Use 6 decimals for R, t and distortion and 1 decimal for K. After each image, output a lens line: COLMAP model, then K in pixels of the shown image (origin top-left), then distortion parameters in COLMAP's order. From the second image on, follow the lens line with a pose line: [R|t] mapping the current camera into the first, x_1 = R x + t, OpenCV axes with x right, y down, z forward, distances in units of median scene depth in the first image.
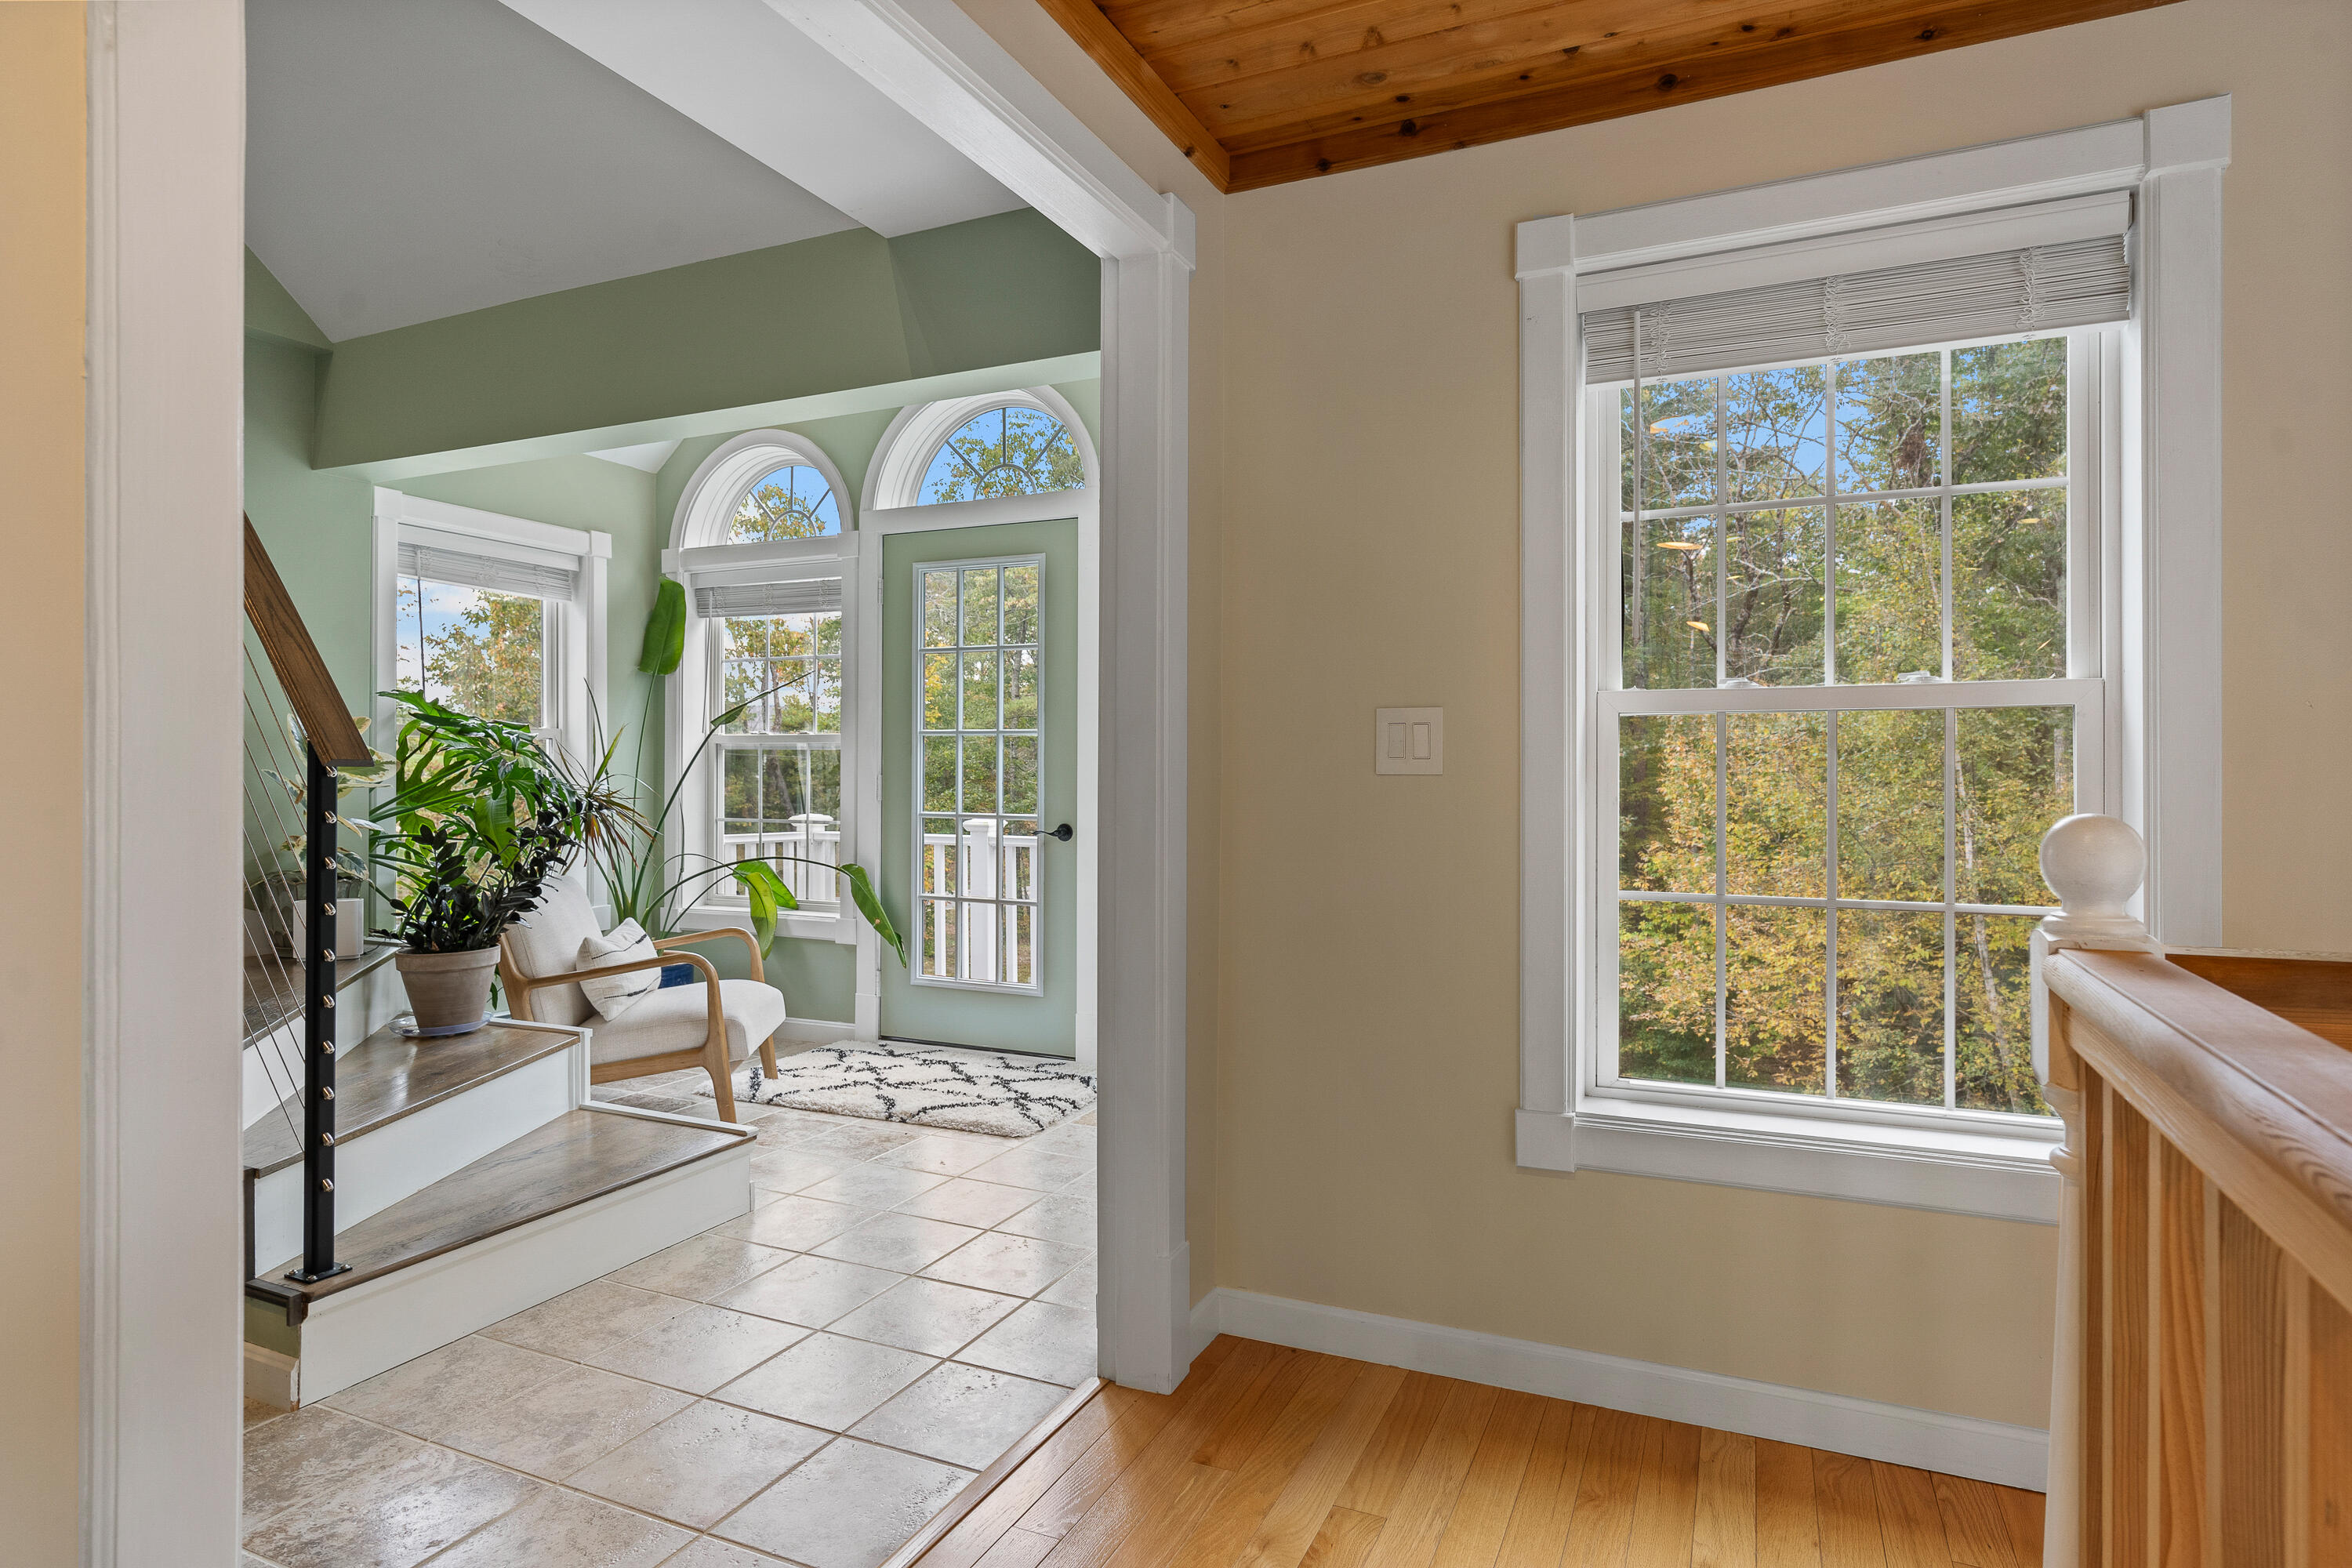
lens RADIAL K [[1279.8, 0, 1176.2], [0, 1279.8, 777.8], [0, 0, 1]] dist [-0.001236, -0.000224]
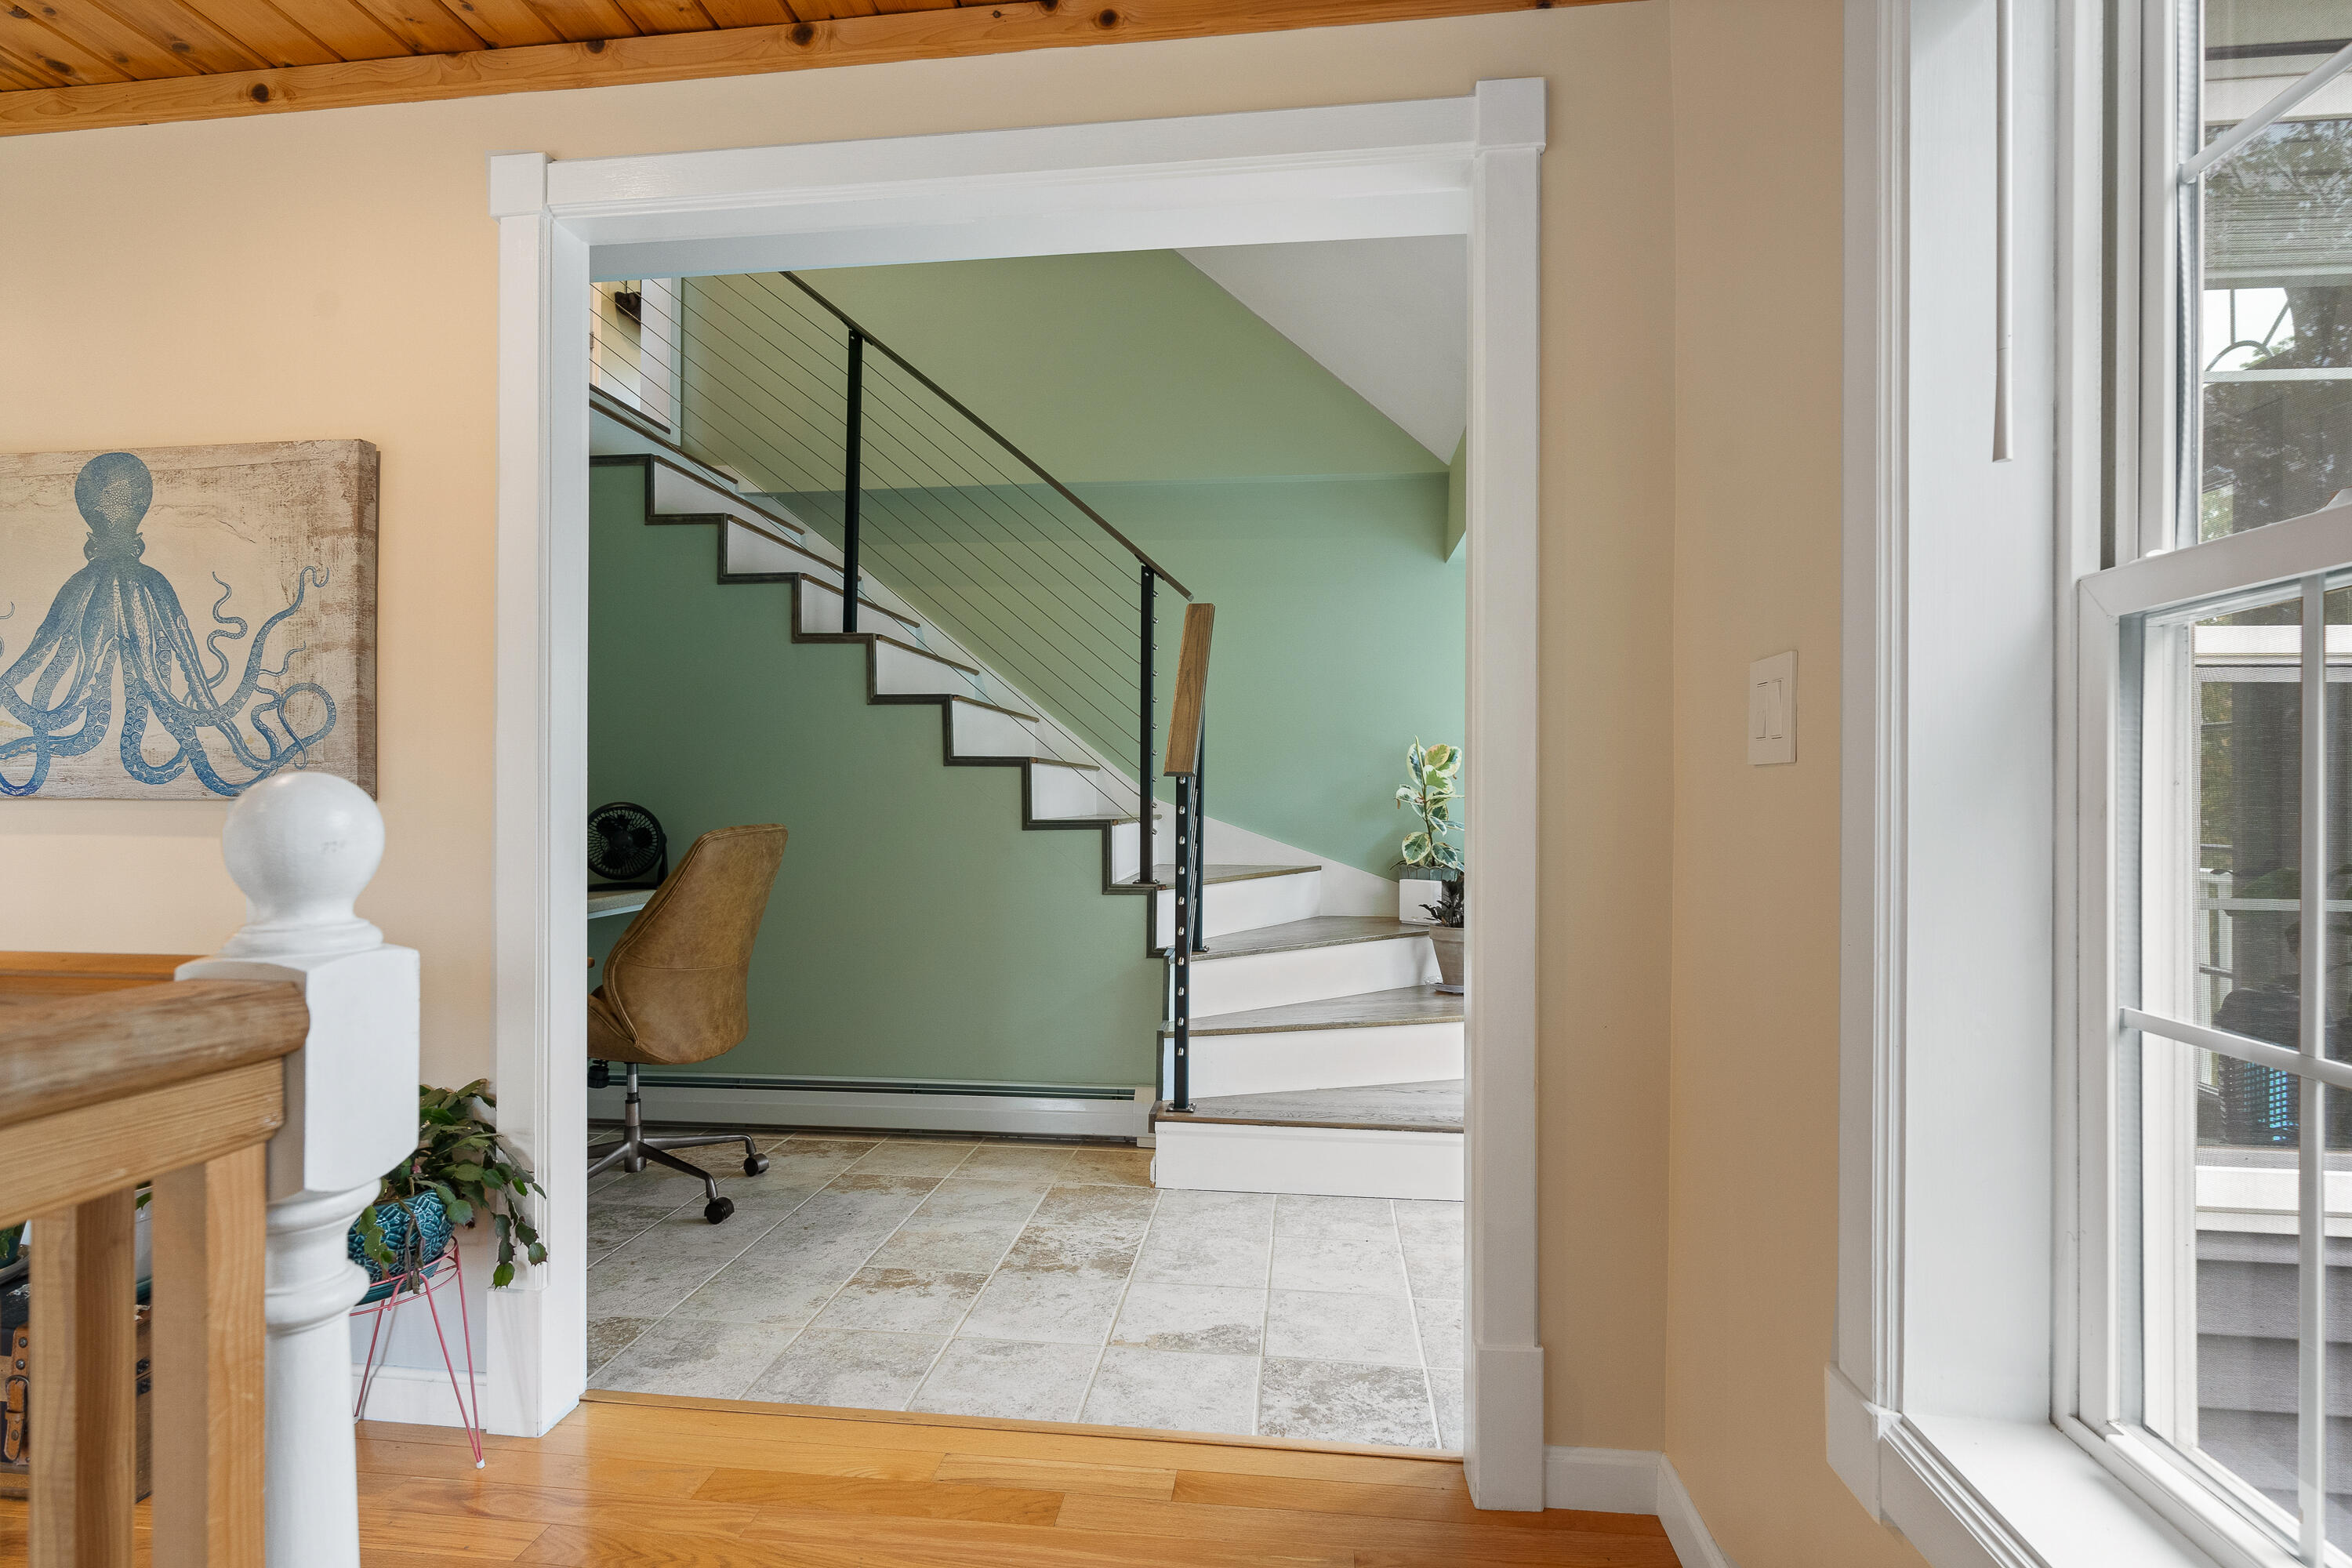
lens RADIAL K [[1153.3, 0, 1174.8], [0, 1153.3, 785.6], [0, 0, 1]] dist [0.000996, 0.000046]
pose [[0.308510, -0.001177, -0.951220, 0.670133], [-0.005411, 0.999981, -0.002992, -0.003237], [0.951206, 0.006070, 0.308498, 0.559922]]
